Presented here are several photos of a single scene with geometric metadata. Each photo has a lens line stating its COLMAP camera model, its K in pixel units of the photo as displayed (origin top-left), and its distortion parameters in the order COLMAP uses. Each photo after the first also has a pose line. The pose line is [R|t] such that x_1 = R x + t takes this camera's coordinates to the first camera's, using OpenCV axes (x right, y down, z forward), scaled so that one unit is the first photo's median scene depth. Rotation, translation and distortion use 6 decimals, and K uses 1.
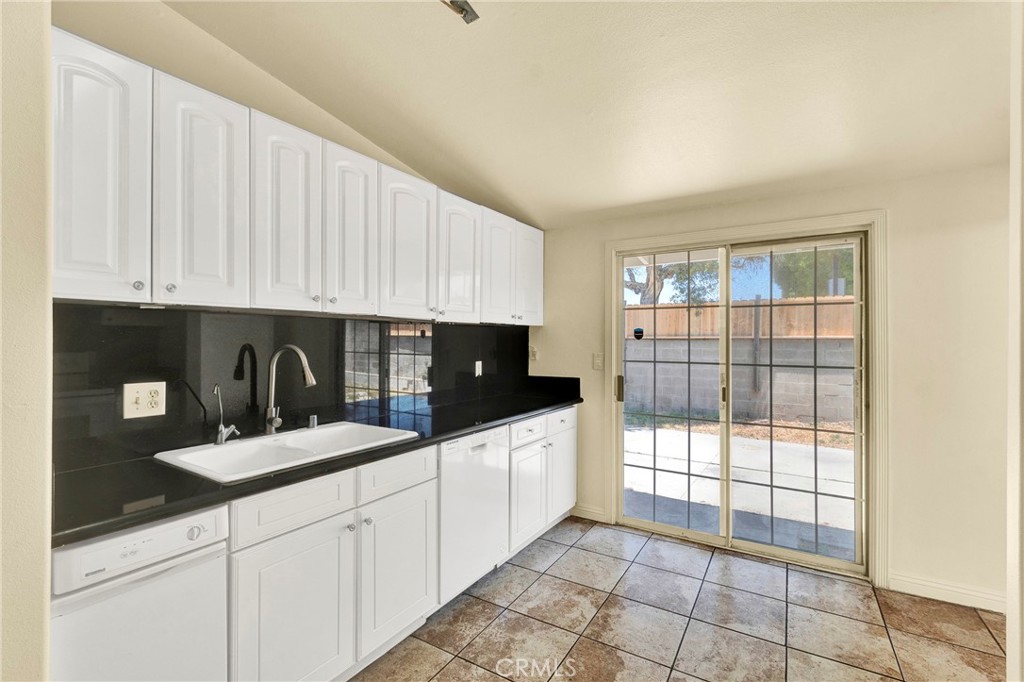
lens RADIAL K [[455.6, 0, 515.6], [0, 455.6, 337.3], [0, 0, 1]] dist [0.000121, -0.001432]
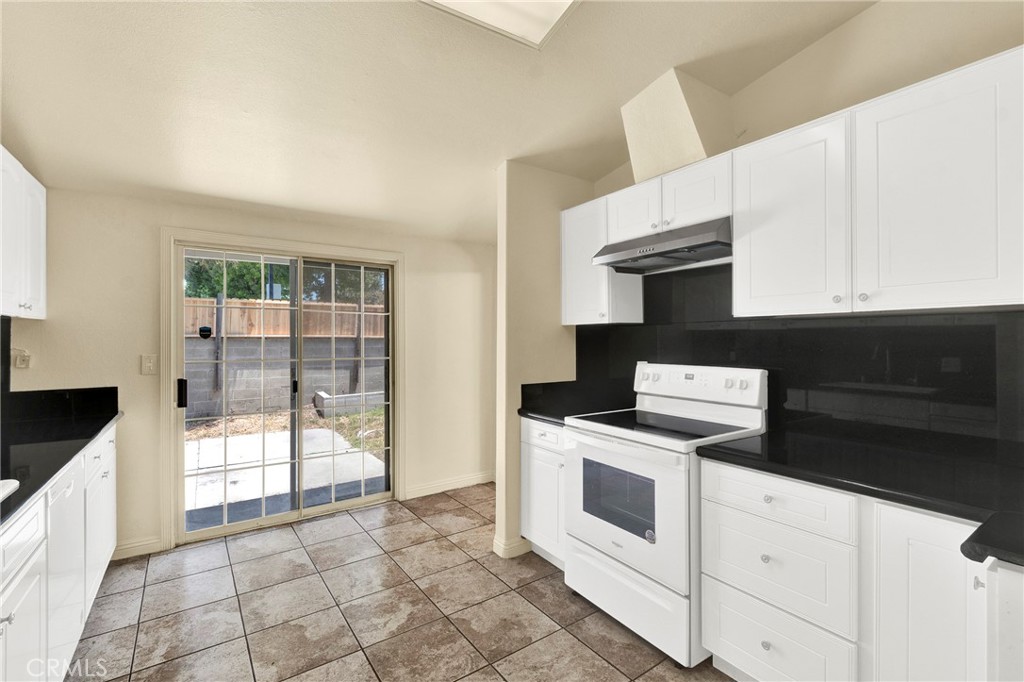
lens RADIAL K [[455.6, 0, 515.6], [0, 455.6, 337.3], [0, 0, 1]] dist [0.000121, -0.001432]
pose [[0.387615, 0.000108, 0.921821, -0.401002], [-0.003246, 0.999994, 0.001248, -0.001353], [-0.921816, -0.003476, 0.387613, 0.052104]]
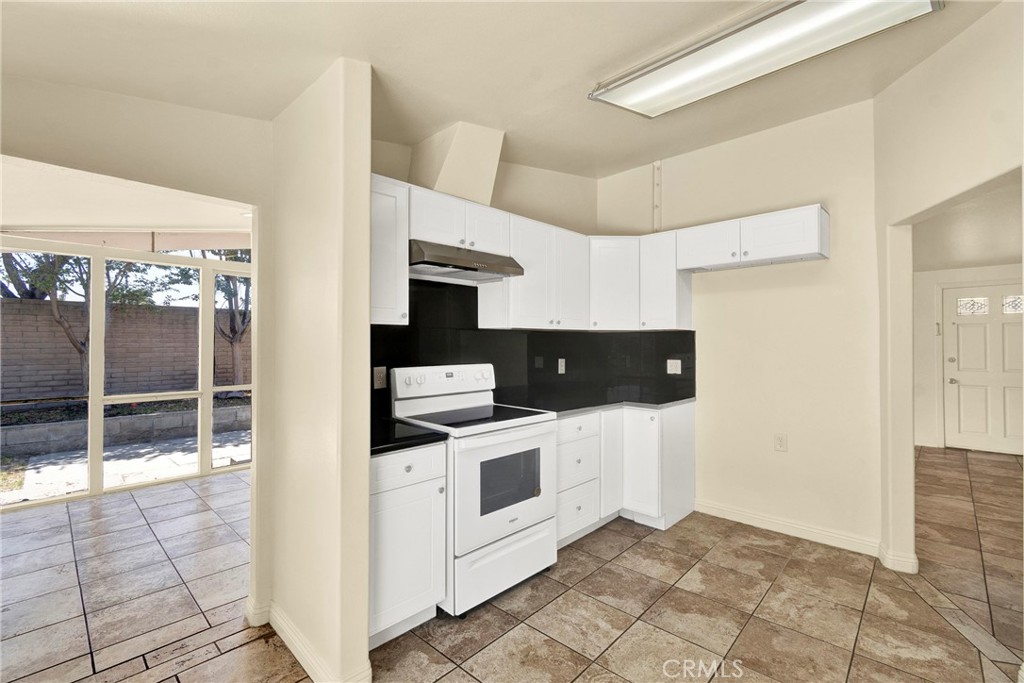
lens RADIAL K [[448.6, 0, 511.2], [0, 448.6, 339.8], [0, 0, 1]] dist [-0.000222, -0.000168]
pose [[-0.980516, 0.001369, 0.196436, 0.189020], [-0.001387, 0.999903, -0.013893, 0.008699], [-0.196435, -0.013895, -0.980418, 1.029036]]
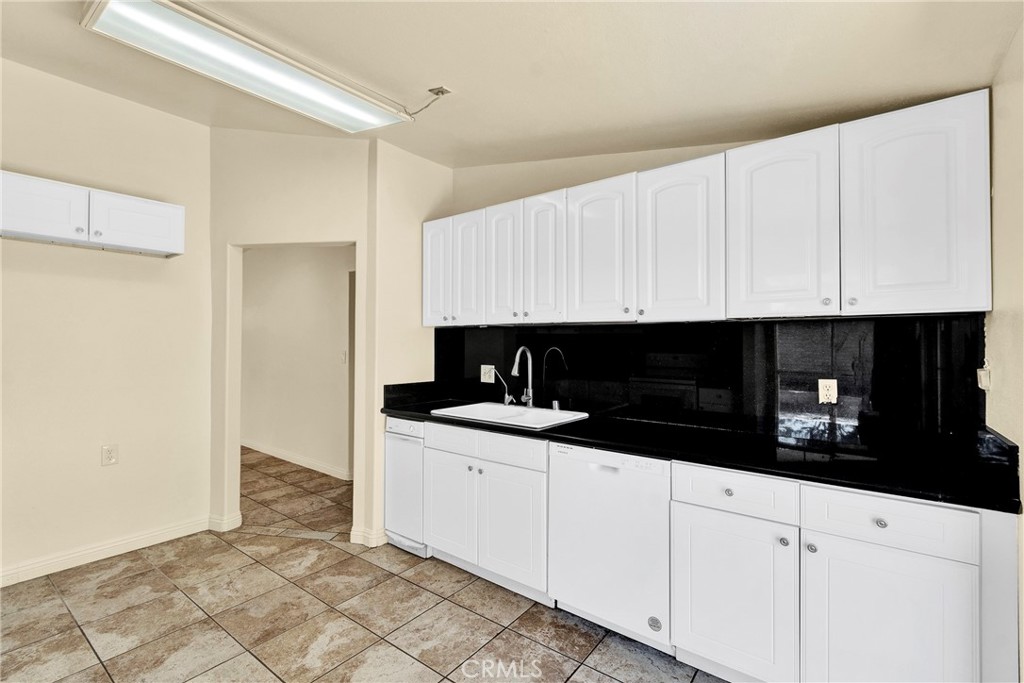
lens RADIAL K [[455.6, 0, 515.6], [0, 455.6, 337.8], [0, 0, 1]] dist [0.000121, -0.001432]
pose [[-0.089197, -0.015850, -0.995888, 0.673639], [0.000408, 0.999873, -0.015950, 0.007910], [0.996014, -0.001829, -0.089180, 0.770462]]
